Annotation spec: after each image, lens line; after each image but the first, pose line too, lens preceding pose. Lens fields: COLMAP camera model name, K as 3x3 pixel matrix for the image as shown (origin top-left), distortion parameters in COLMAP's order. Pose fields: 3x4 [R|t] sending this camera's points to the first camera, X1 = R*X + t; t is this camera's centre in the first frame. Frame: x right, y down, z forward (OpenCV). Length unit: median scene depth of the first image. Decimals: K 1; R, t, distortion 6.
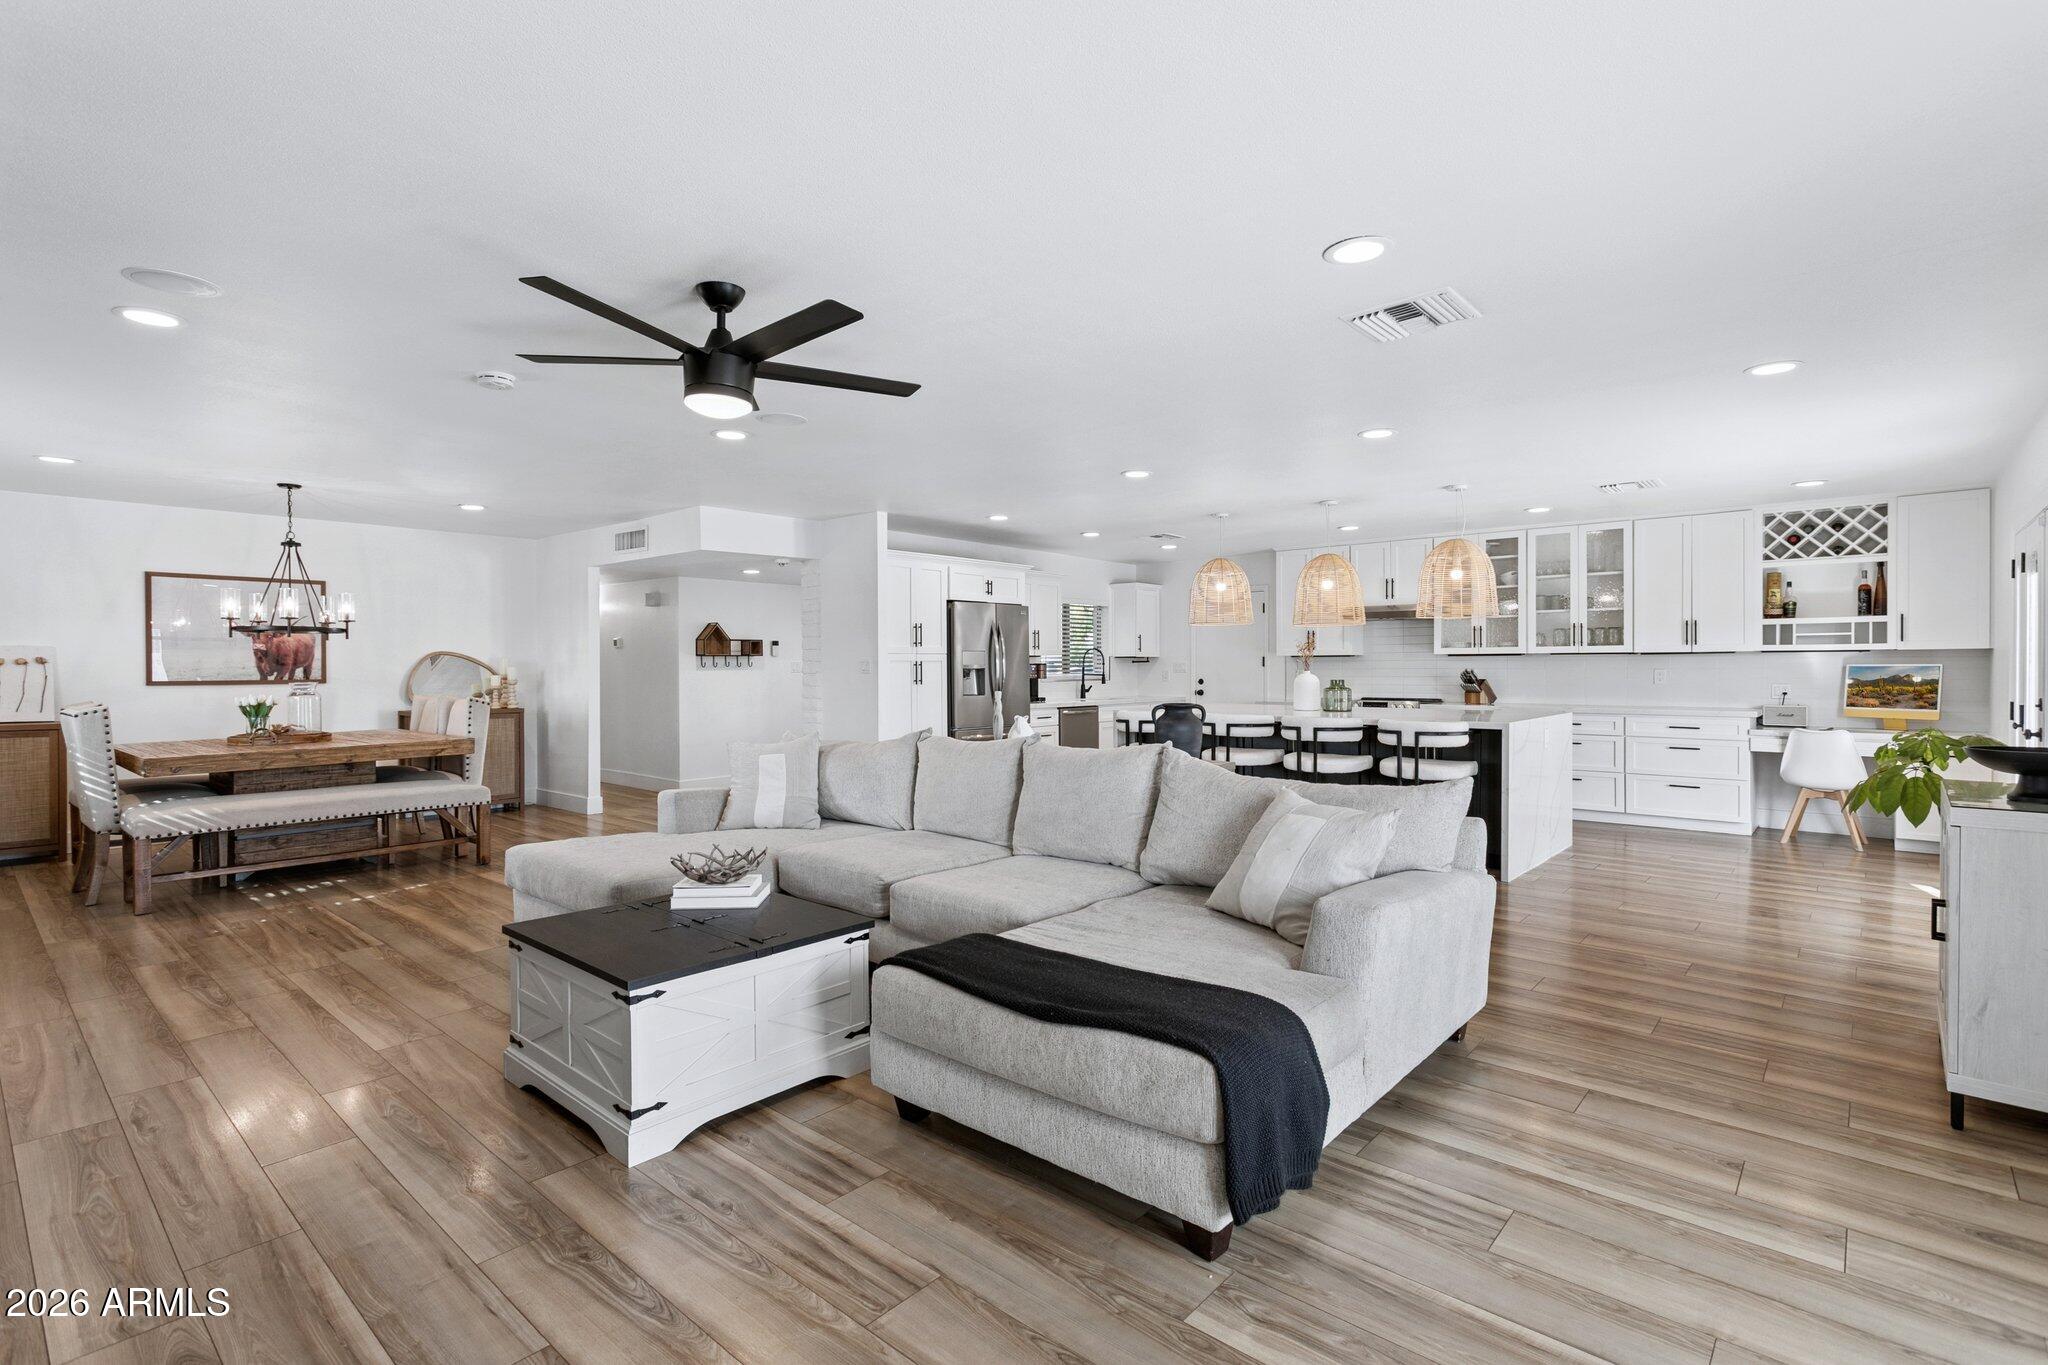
lens RADIAL K [[957.3, 0, 1015.7], [0, 957.3, 672.6], [0, 0, 1]] dist [0.003774, 0.001053]
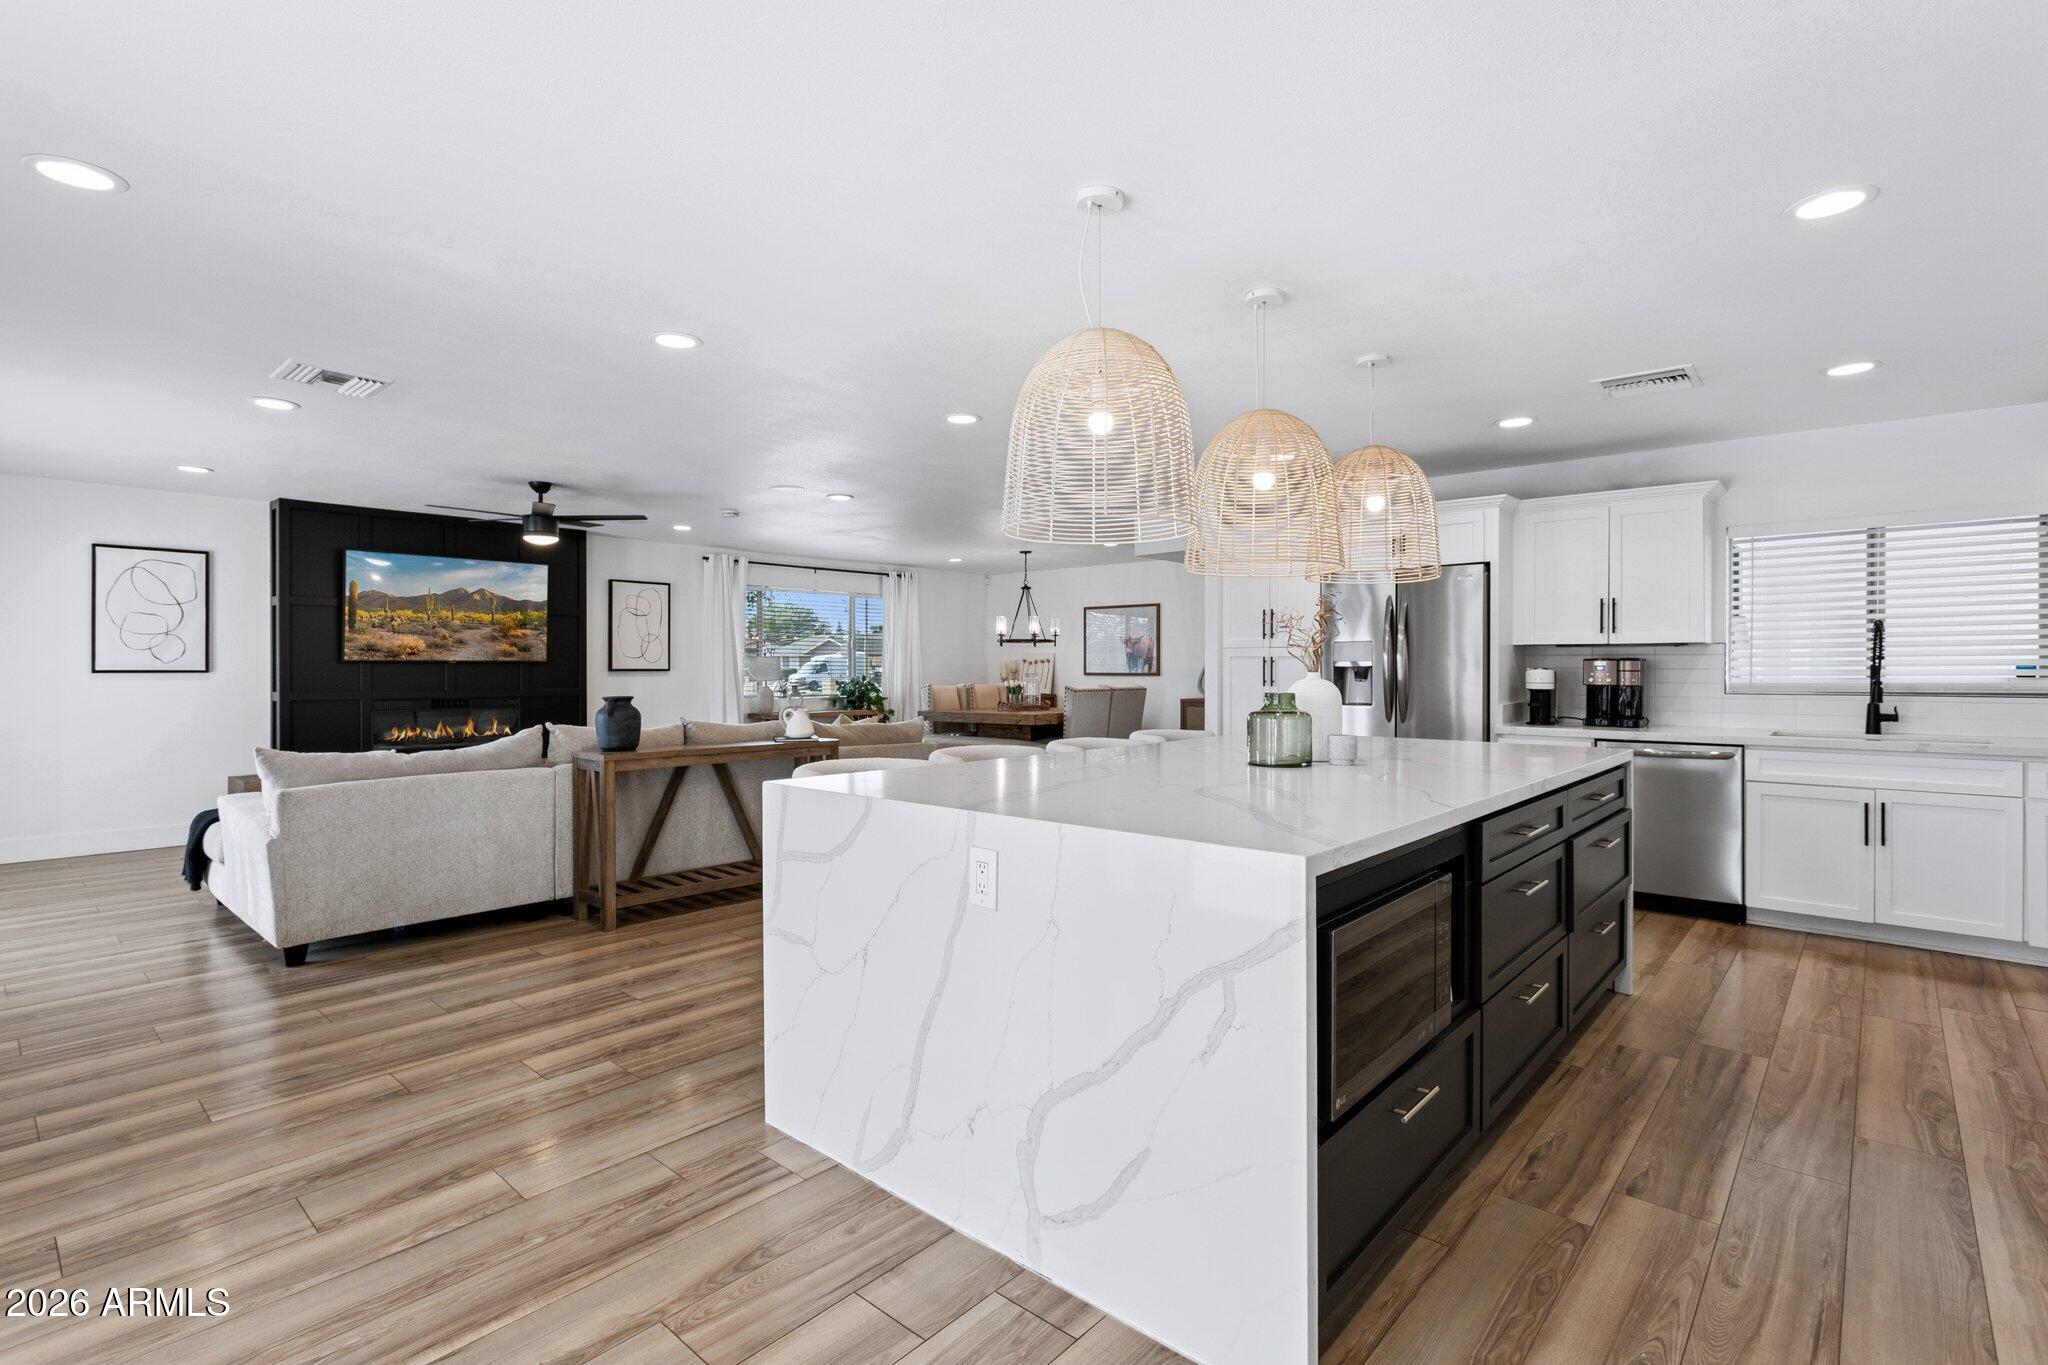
lens RADIAL K [[957.3, 0, 1015.9], [0, 957.3, 669.4], [0, 0, 1]] dist [0.003774, 0.001053]
pose [[-0.002167, 0.005782, -0.999981, 0.766781], [-0.005533, 0.999968, 0.005794, -0.005554], [0.999982, 0.005546, -0.002135, 0.874424]]
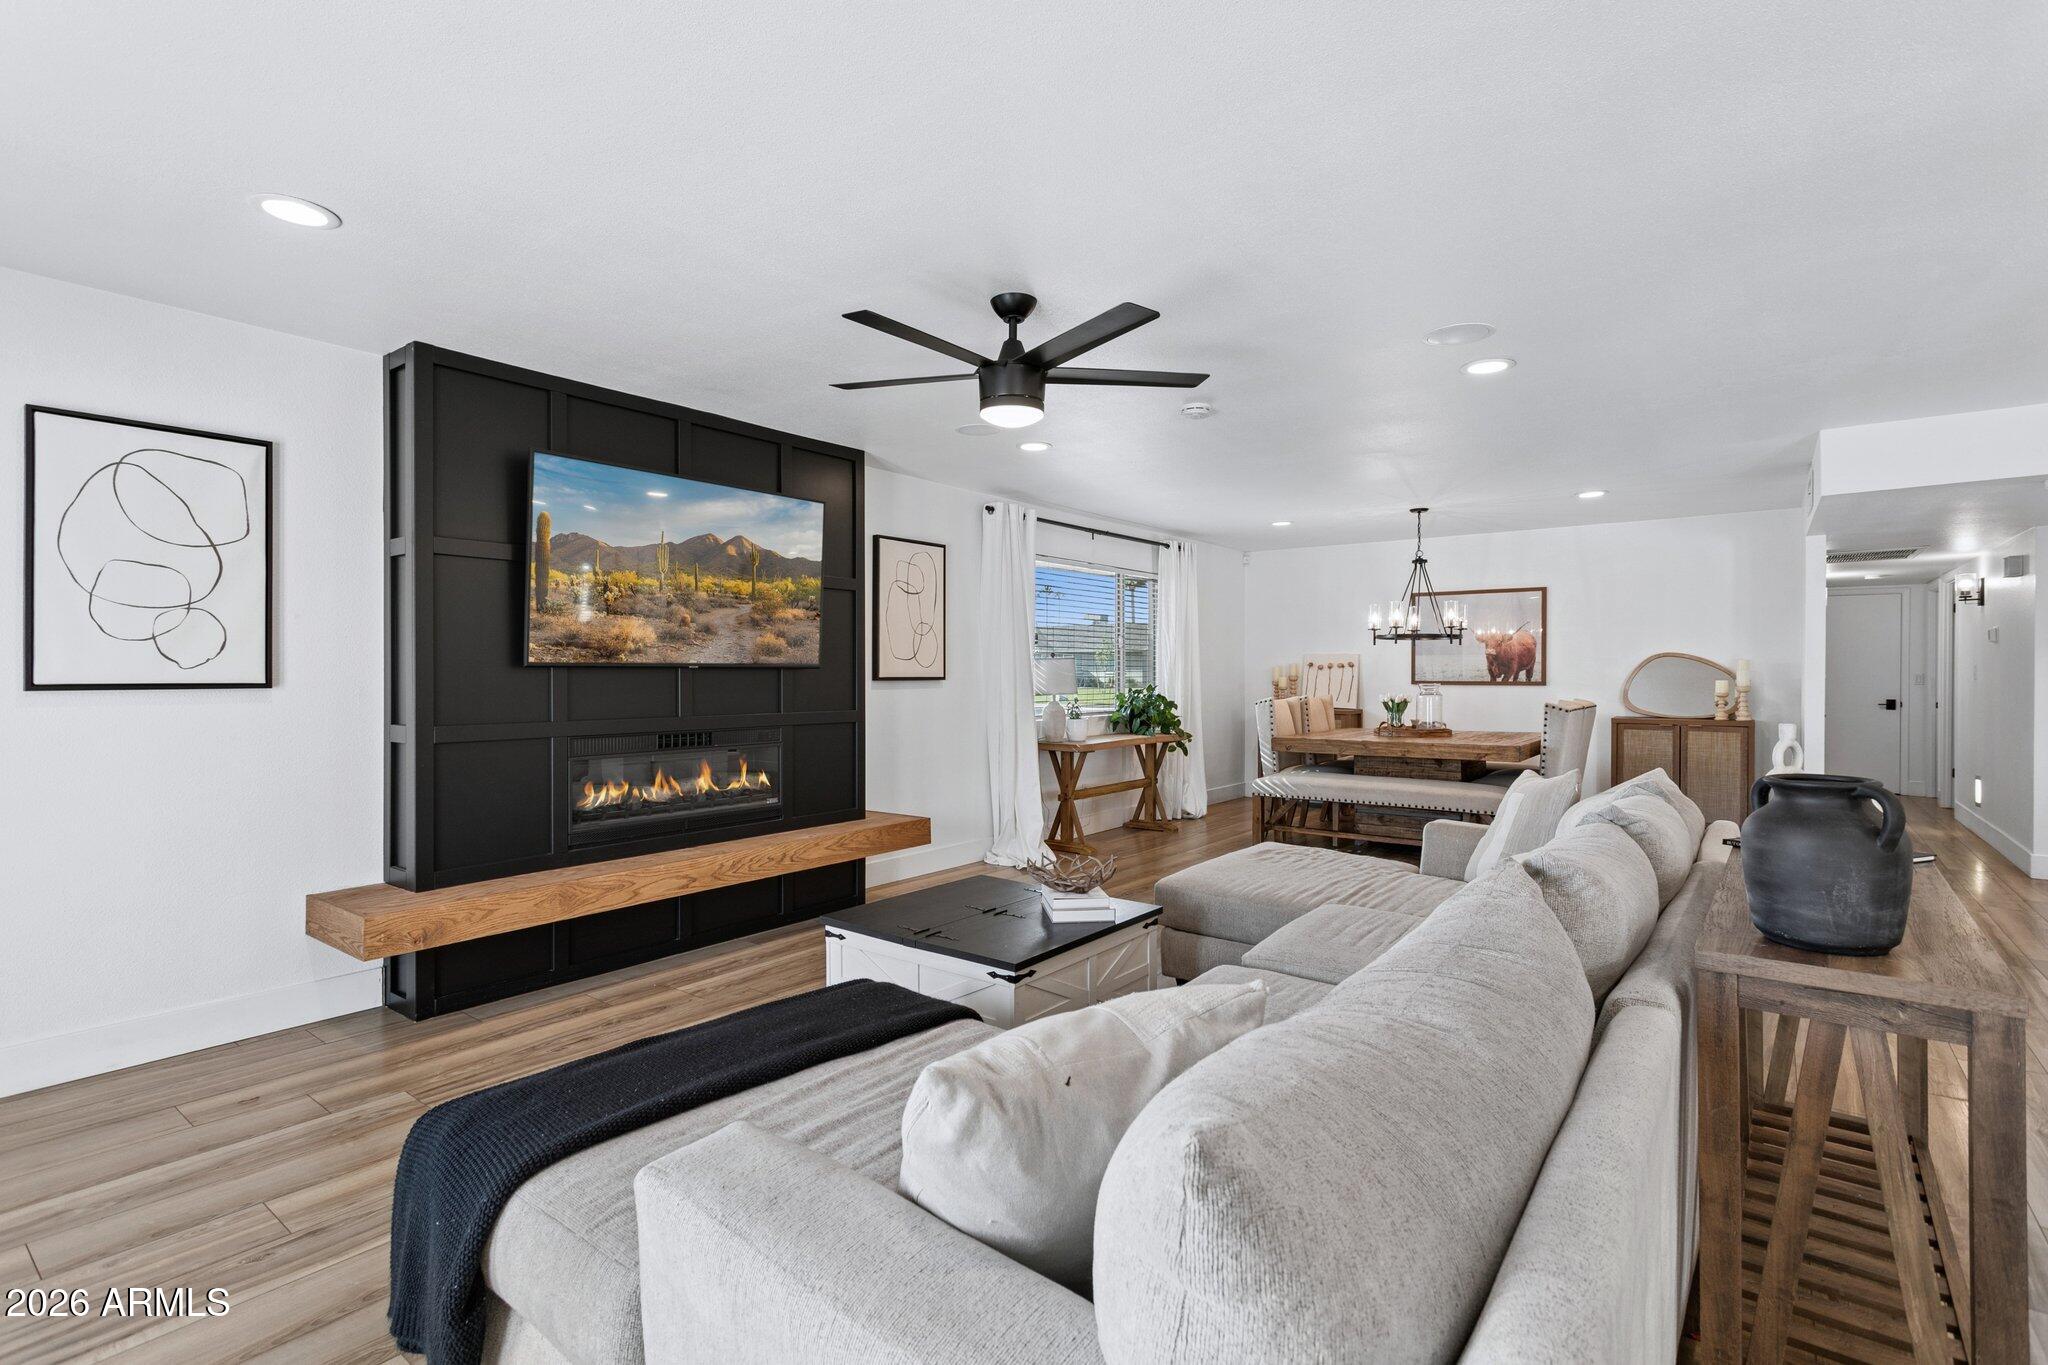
lens RADIAL K [[957.3, 0, 1019.8], [0, 957.3, 672.7], [0, 0, 1]] dist [0.003774, 0.001053]
pose [[0.069726, 0.006132, -0.997547, 0.303893], [-0.007141, 0.999959, 0.005648, -0.004832], [0.997541, 0.006730, 0.069767, 0.398309]]
